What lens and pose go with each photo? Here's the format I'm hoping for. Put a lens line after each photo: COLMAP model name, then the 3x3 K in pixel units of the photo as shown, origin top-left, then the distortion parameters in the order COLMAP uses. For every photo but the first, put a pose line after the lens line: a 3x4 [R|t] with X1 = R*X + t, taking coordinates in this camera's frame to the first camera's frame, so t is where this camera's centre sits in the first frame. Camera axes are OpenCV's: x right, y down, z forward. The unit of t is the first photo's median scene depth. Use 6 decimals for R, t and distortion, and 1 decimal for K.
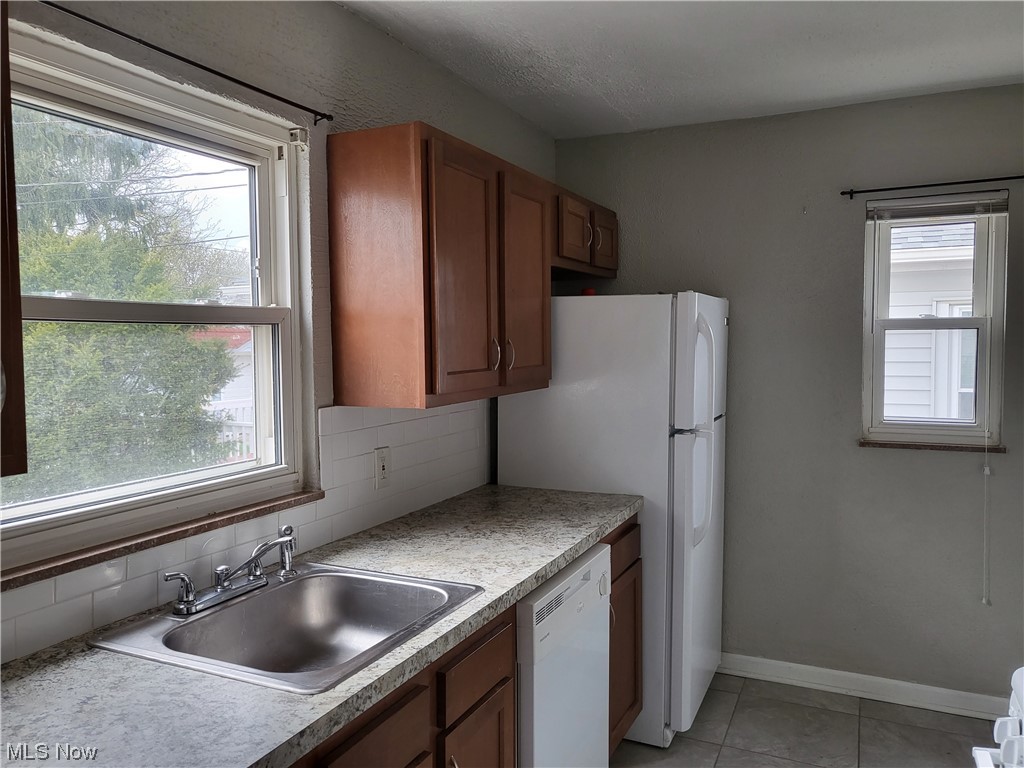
lens RADIAL K [[789.9, 0, 495.0], [0, 789.9, 383.2], [0, 0, 1]] dist [-0.022014, 0.079878]
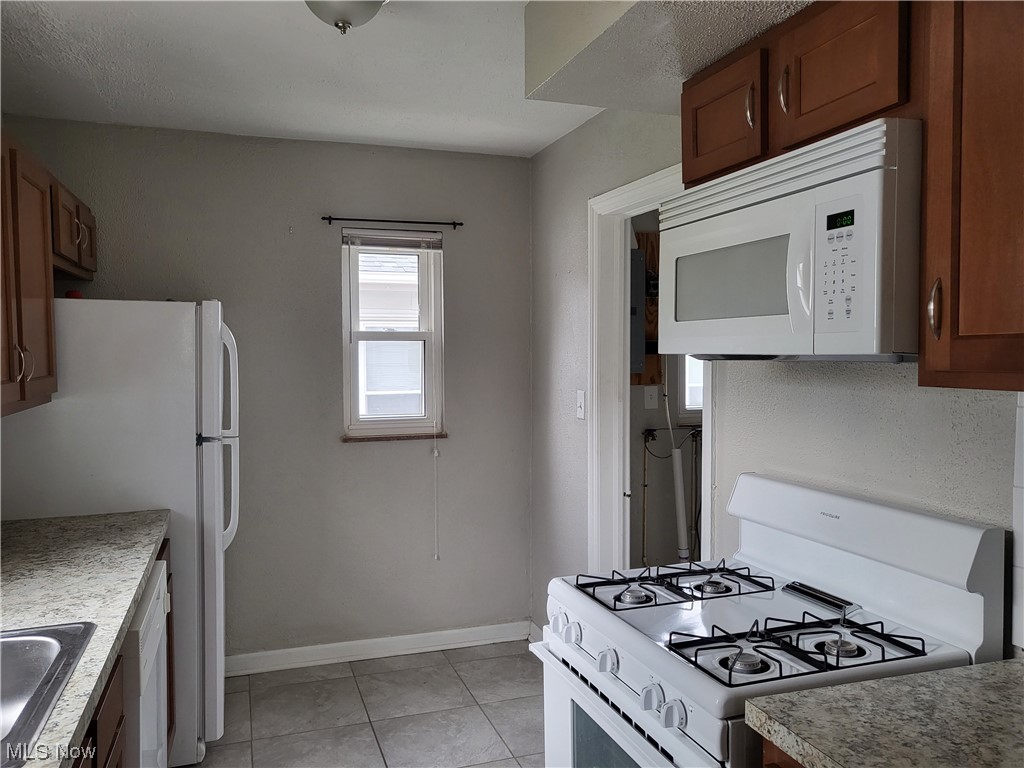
lens RADIAL K [[781.2, 0, 512.0], [0, 781.2, 384.0], [0, 0, 1]] dist [-0.024884, 0.092120]
pose [[0.730809, -0.027117, 0.682044, -0.133240], [0.034288, 0.999408, 0.002995, 0.000917], [-0.681721, 0.021197, 0.731305, 0.008682]]
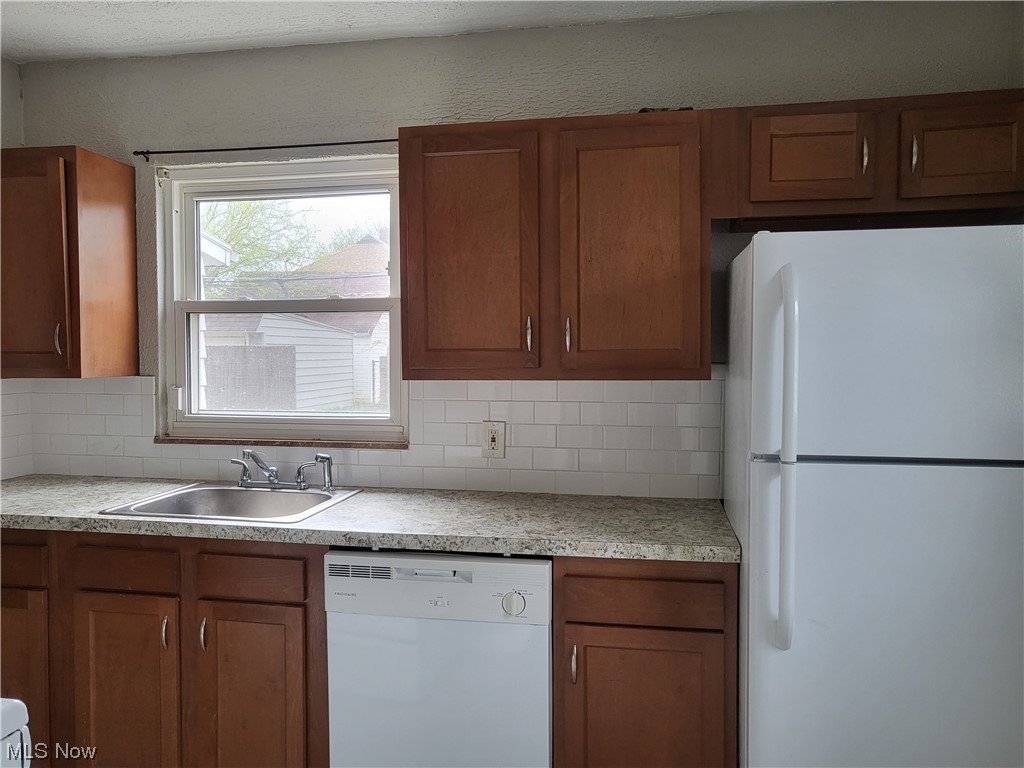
lens RADIAL K [[789.9, 0, 495.0], [0, 789.9, 383.2], [0, 0, 1]] dist [-0.022014, 0.079878]
pose [[0.262844, 0.056026, -0.963210, 1.549331], [-0.053160, 0.997637, 0.043522, -0.030219], [0.963373, 0.039765, 0.265201, 1.226355]]
